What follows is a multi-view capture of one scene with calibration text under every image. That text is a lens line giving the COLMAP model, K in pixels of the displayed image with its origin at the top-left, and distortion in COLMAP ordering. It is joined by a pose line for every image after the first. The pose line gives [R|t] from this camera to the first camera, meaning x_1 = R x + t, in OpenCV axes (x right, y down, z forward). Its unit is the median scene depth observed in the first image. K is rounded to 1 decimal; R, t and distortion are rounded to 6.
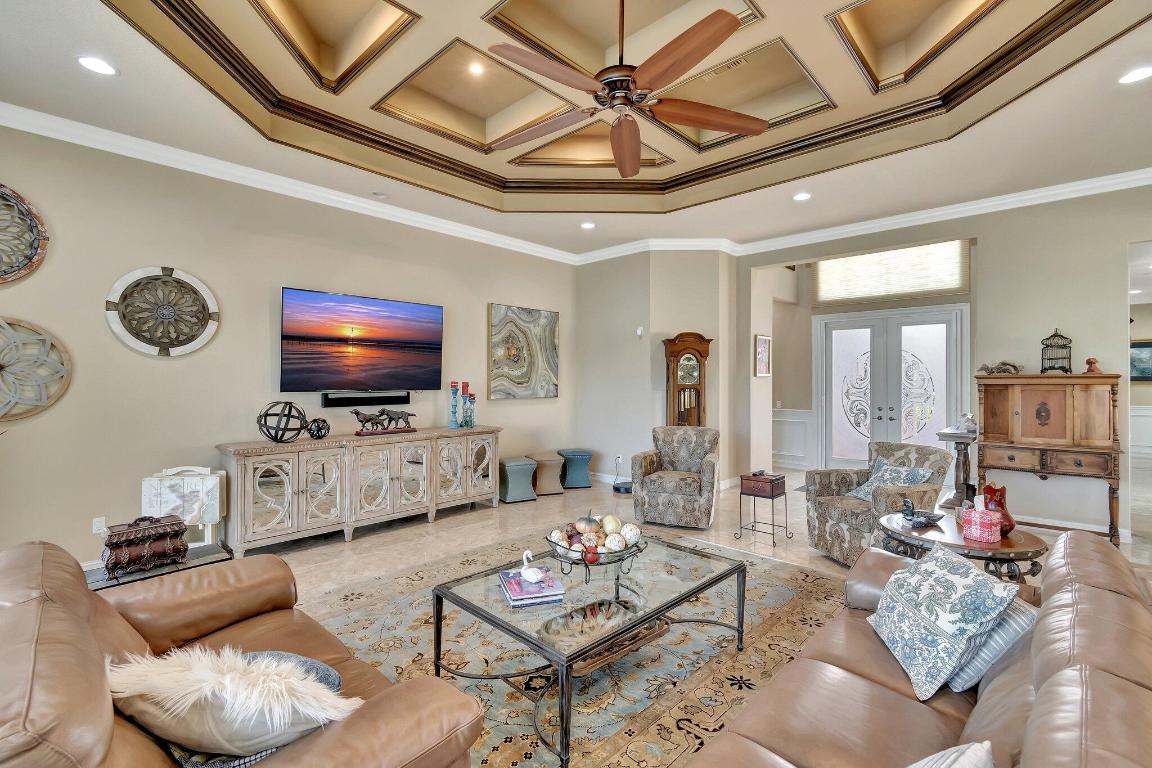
lens RADIAL K [[518.9, 0, 572.3], [0, 518.9, 378.5], [0, 0, 1]] dist [-0.001652, -0.000161]
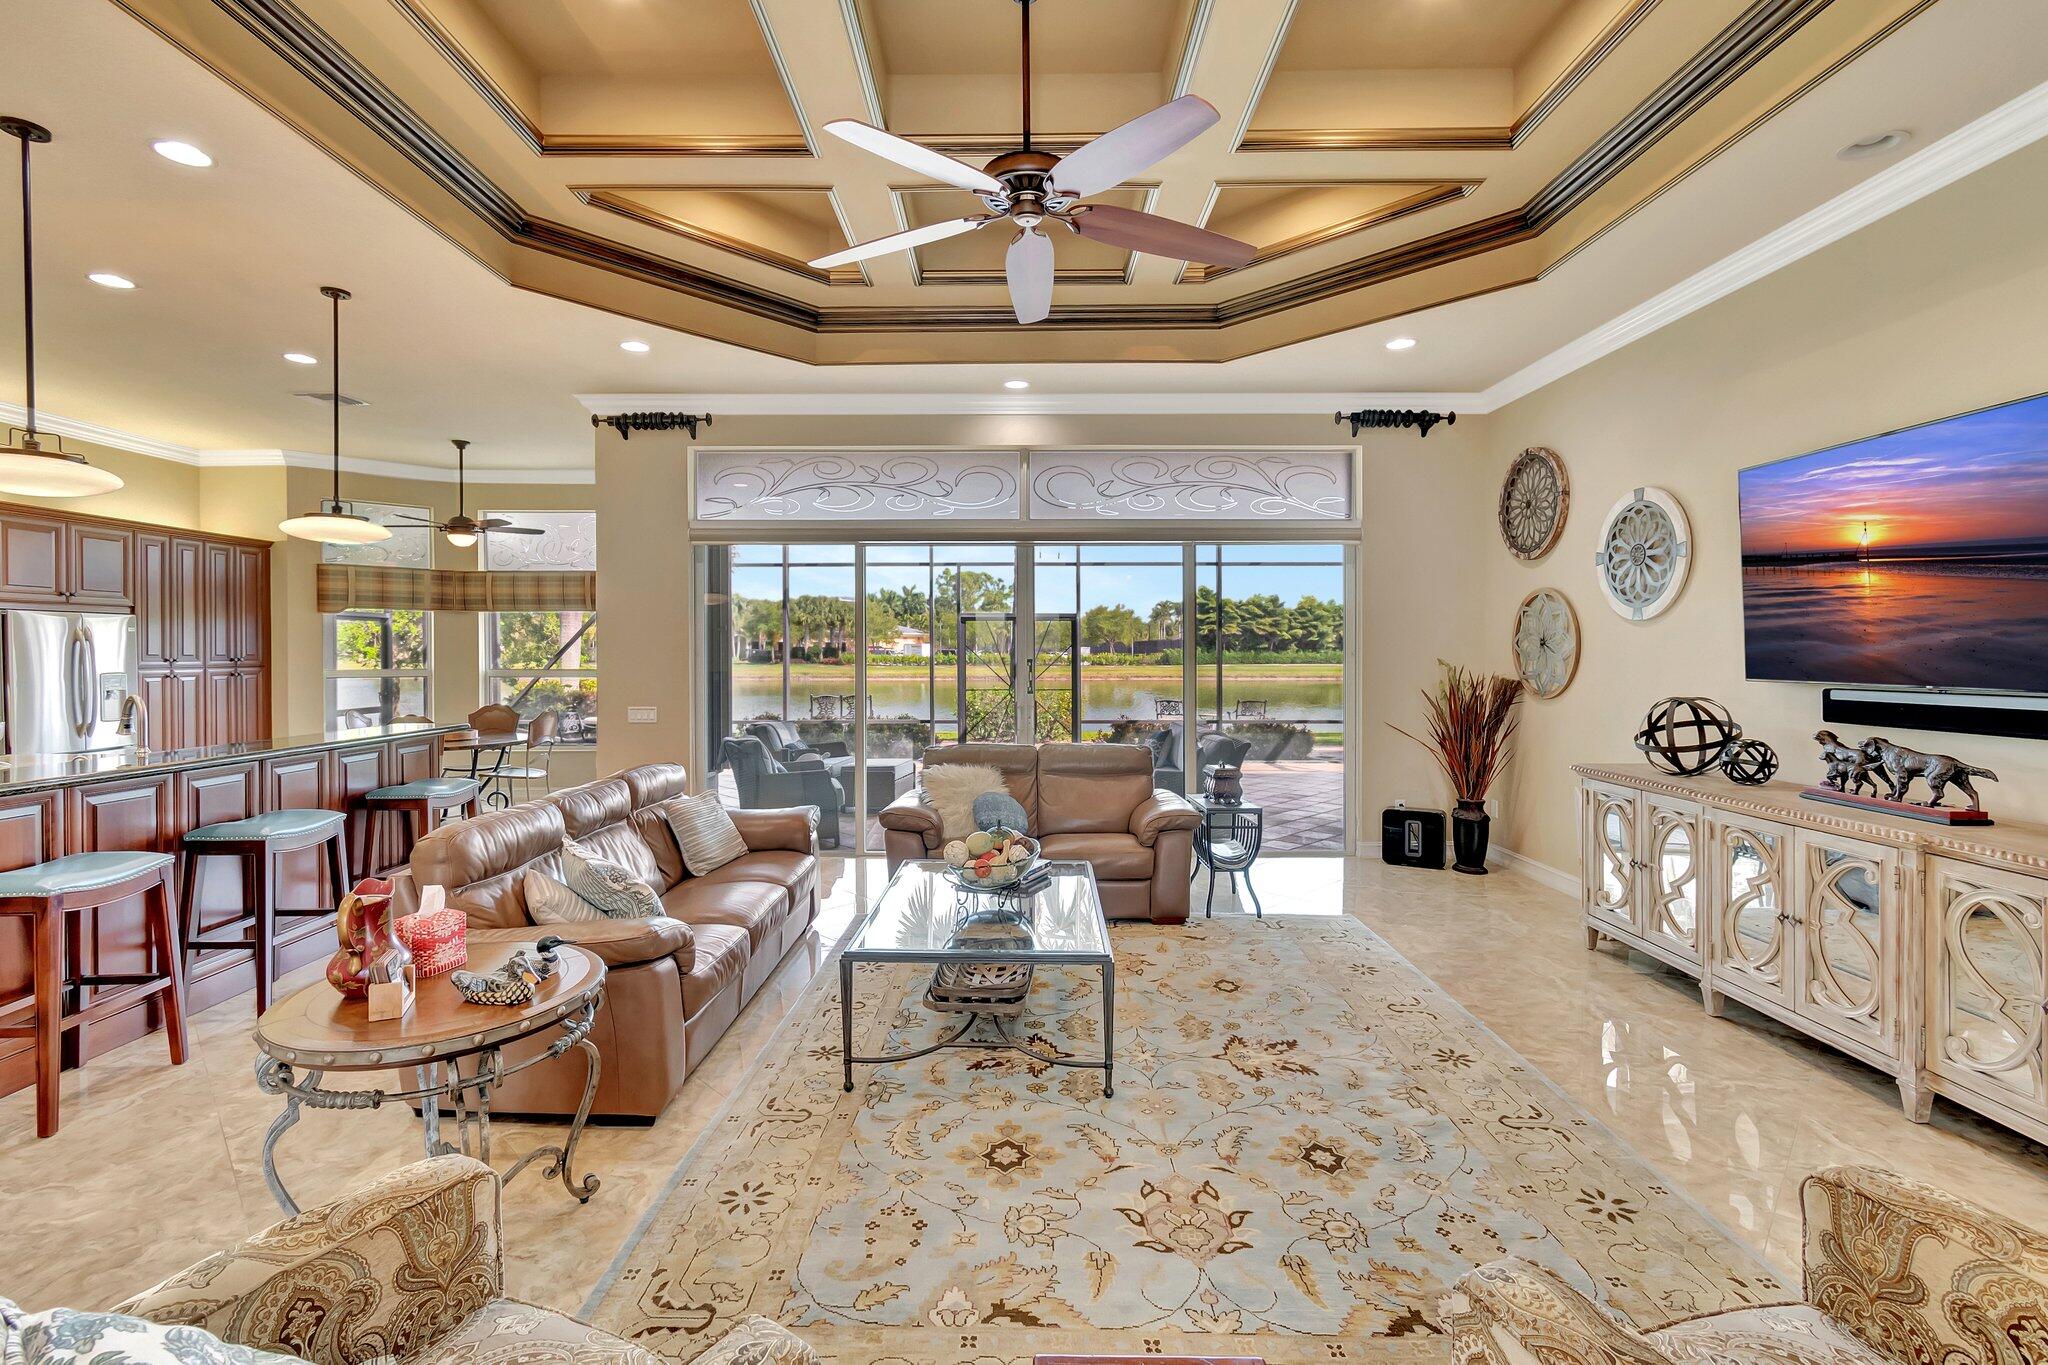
lens RADIAL K [[922.5, 0, 1016.8], [0, 922.5, 665.0], [0, 0, 1]] dist [-0.001652, -0.000161]
pose [[-0.728186, 0.009933, -0.685308, 0.518695], [-0.000278, 0.999891, 0.014787, -0.001673], [0.685380, 0.010958, -0.728103, 1.082998]]
